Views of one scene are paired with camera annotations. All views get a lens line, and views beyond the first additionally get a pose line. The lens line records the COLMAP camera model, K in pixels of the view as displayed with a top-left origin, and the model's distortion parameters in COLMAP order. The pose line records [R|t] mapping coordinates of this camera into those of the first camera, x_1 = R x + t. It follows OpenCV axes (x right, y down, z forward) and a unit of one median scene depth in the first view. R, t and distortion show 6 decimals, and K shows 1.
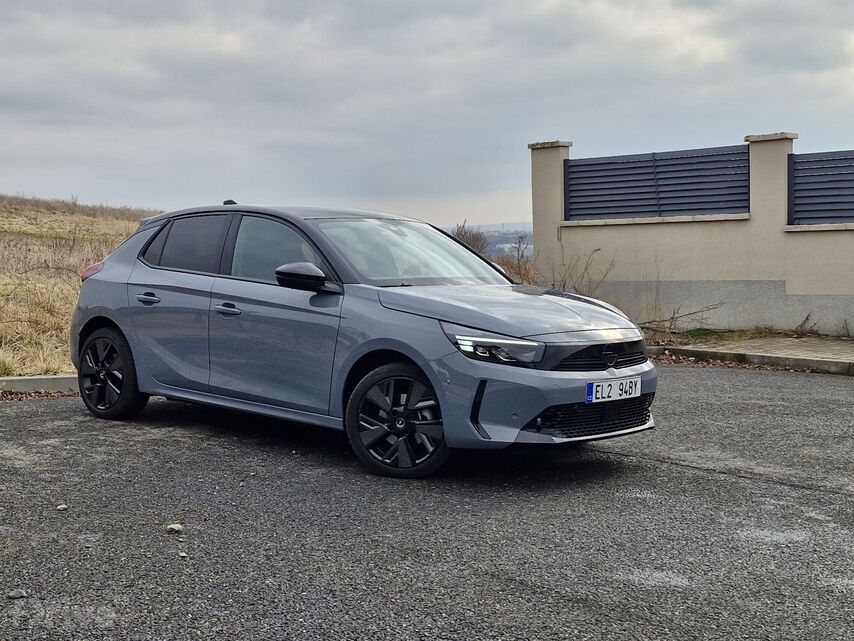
lens RADIAL K [[634.8, 0, 427.0], [0, 634.8, 320.5], [0, 0, 1]] dist [0.041340, -0.006468]
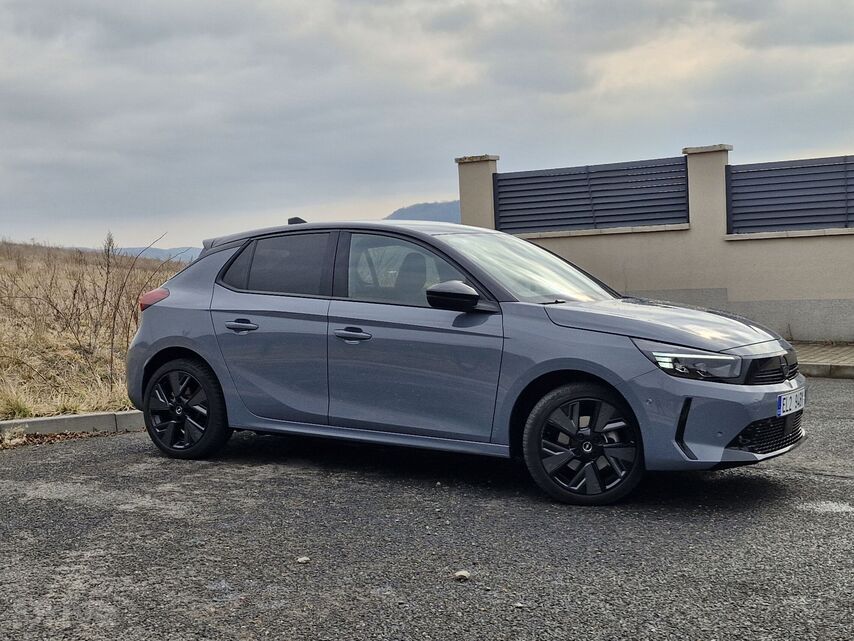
lens RADIAL K [[648.5, 0, 427.0], [0, 648.5, 320.5], [0, 0, 1]] dist [0.094103, -0.113098]
pose [[0.994500, -0.033841, 0.099121, -0.298834], [0.036544, 0.999004, -0.025584, -0.008635], [-0.098157, 0.029065, 0.994746, 0.039777]]
